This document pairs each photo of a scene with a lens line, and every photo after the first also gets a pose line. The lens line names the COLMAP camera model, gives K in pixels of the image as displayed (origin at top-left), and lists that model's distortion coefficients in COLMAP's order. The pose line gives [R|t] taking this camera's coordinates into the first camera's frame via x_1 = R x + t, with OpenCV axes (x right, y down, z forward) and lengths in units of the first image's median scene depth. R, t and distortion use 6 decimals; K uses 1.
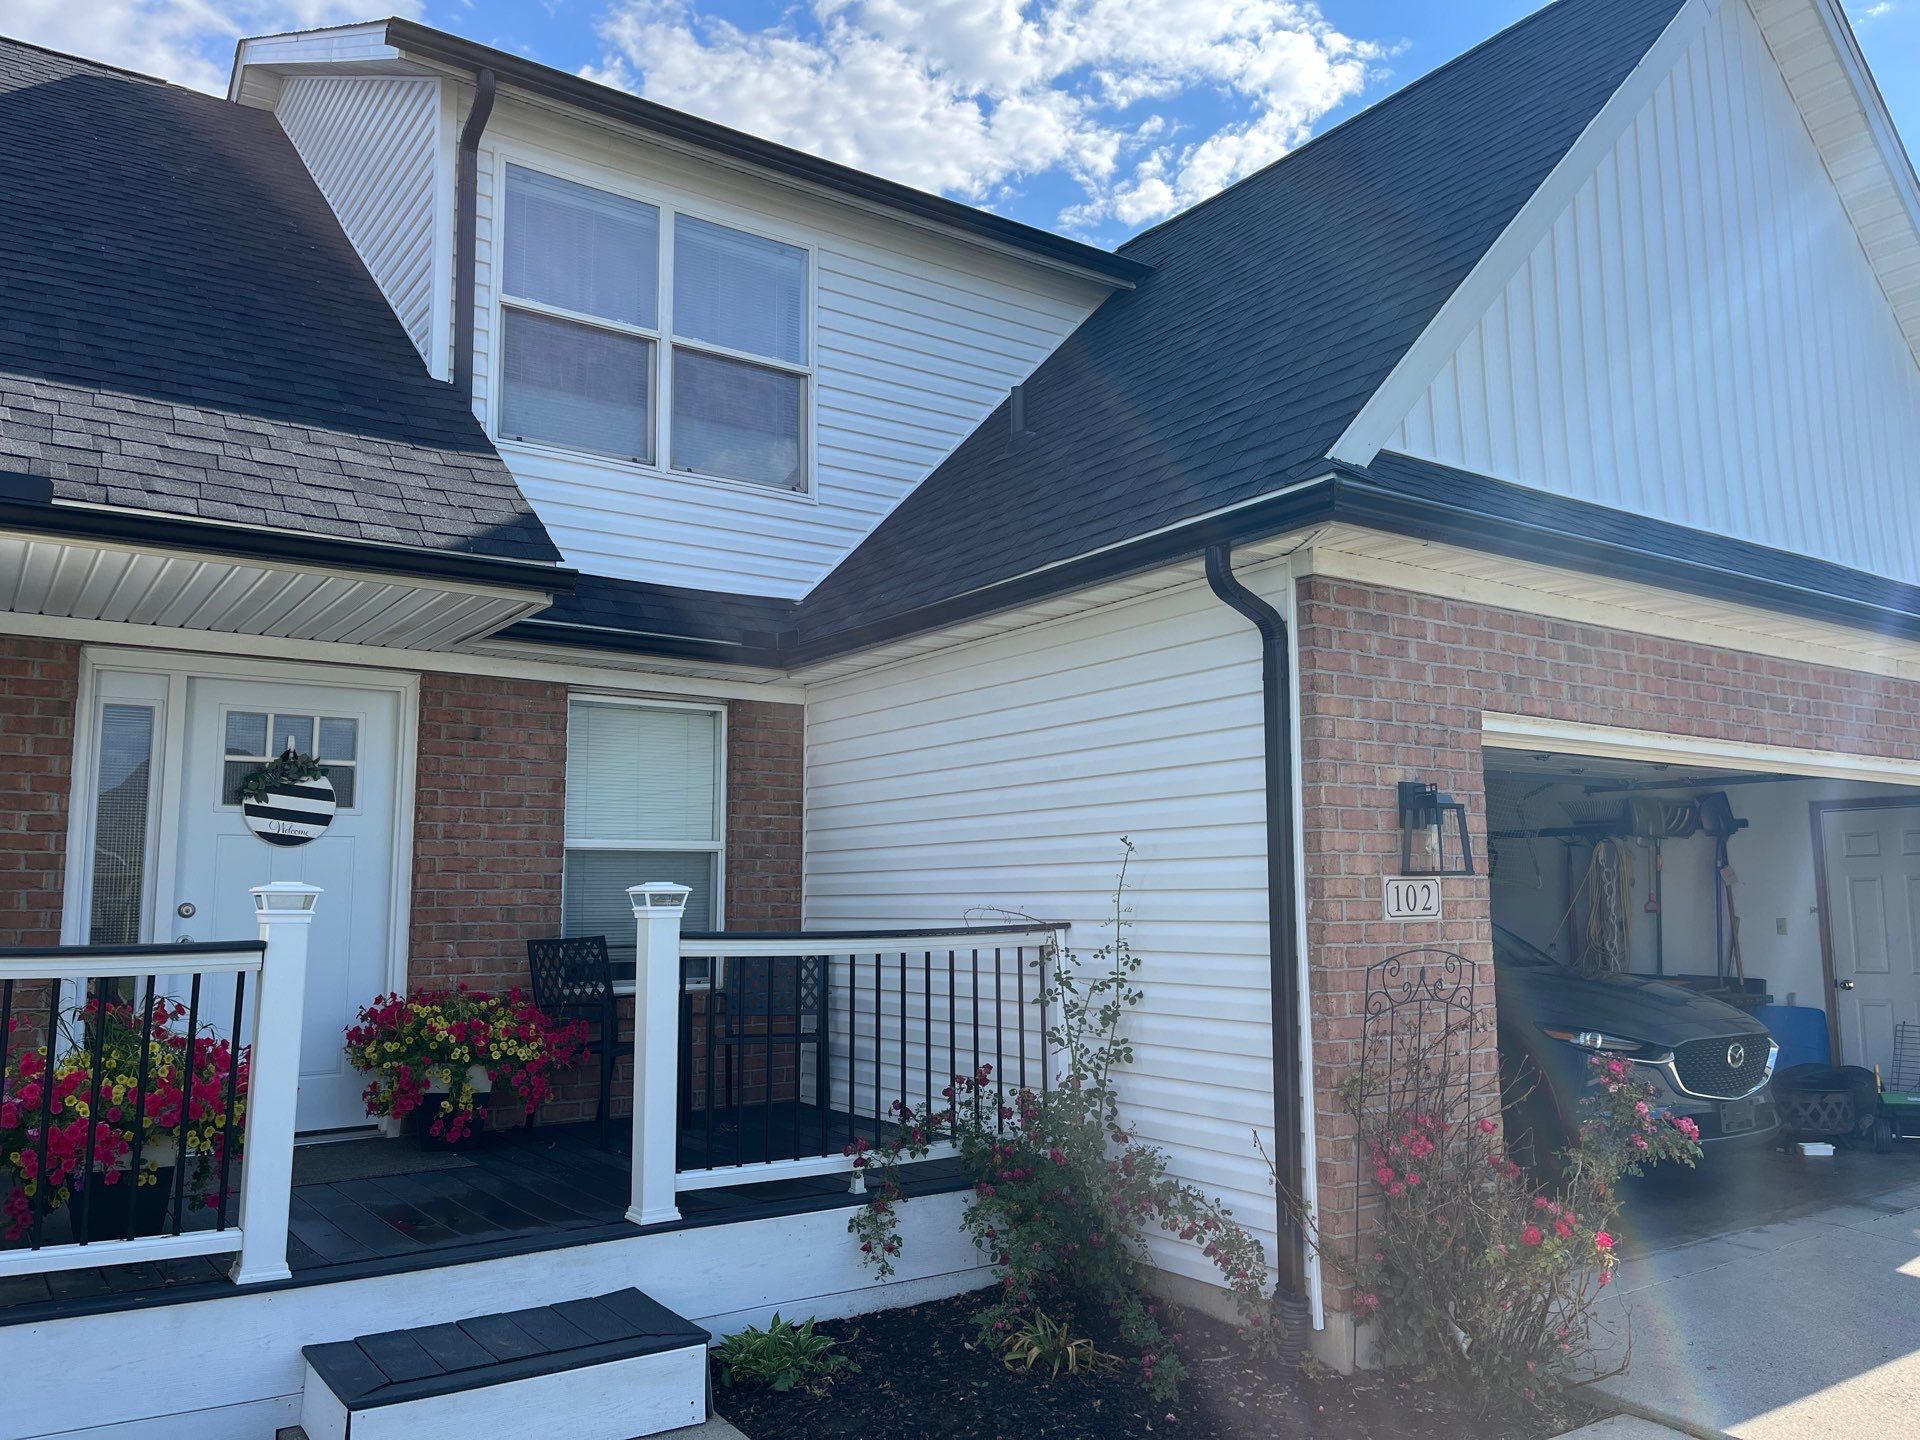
lens RADIAL K [[1444.8, 0, 964.1], [0, 1444.8, 714.9], [0, 0, 1]] dist [0.061407, -0.077126]
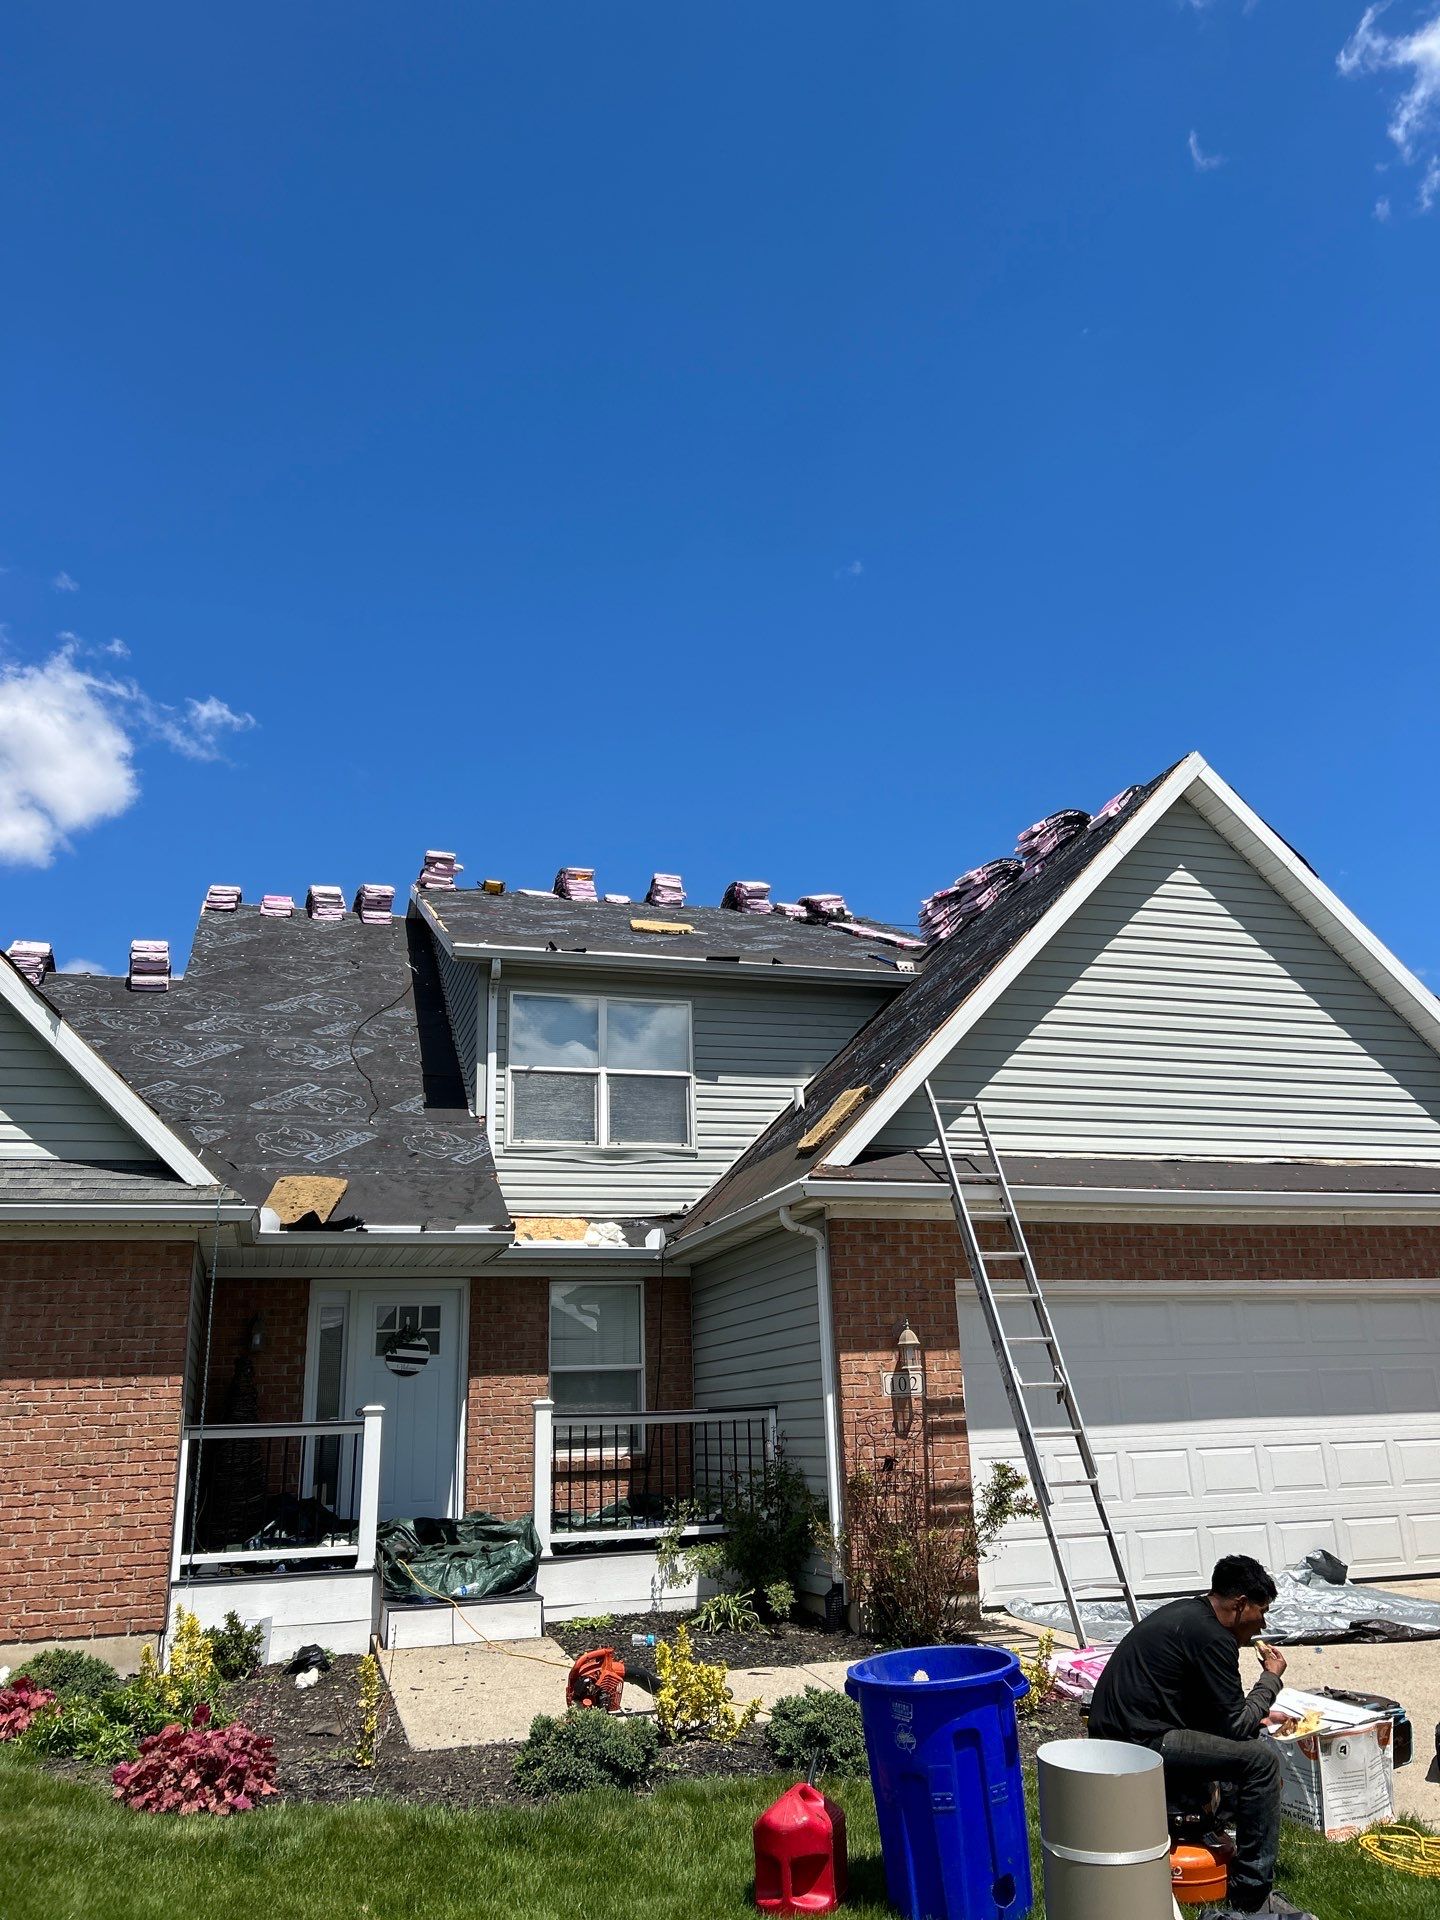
lens RADIAL K [[1444.8, 0, 731.9], [0, 1444.8, 941.2], [0, 0, 1]] dist [0.061407, -0.077126]
pose [[0.953067, -0.119919, -0.277998, 0.616339], [0.066287, 0.978585, -0.194876, -0.078204], [0.295414, 0.167303, 0.940606, -0.871025]]
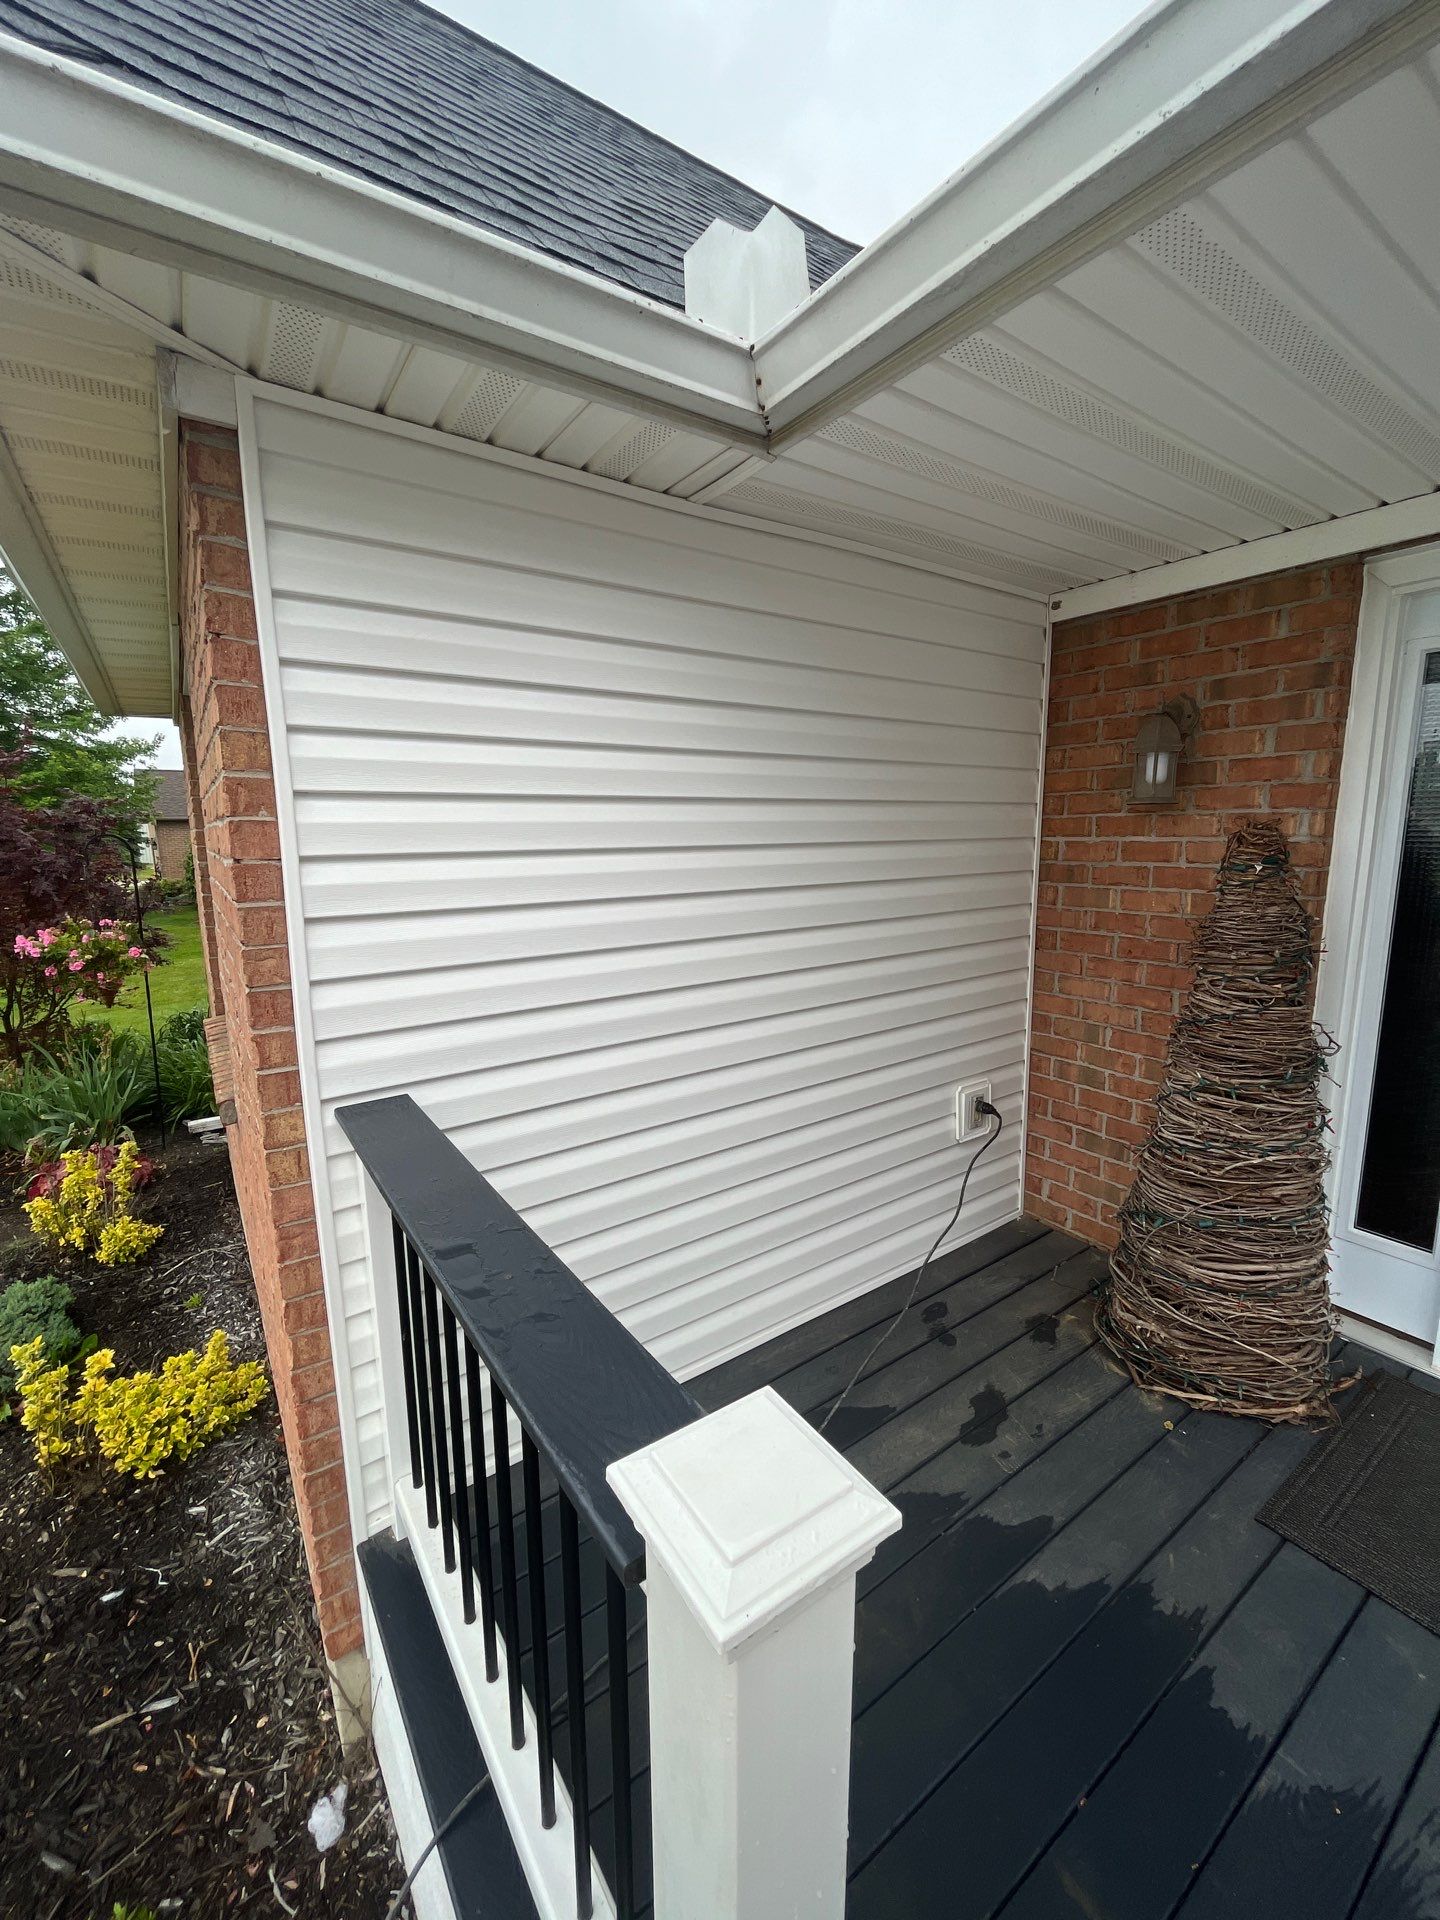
lens RADIAL K [[779.6, 0, 724.0], [0, 779.6, 955.7], [0, 0, 1]] dist [0.002600, 0.000121]
pose [[-0.001987, 0.171425, -0.985195, -0.263645], [0.140870, 0.975421, 0.169440, 0.021405], [0.990026, -0.138448, -0.026087, 0.753533]]
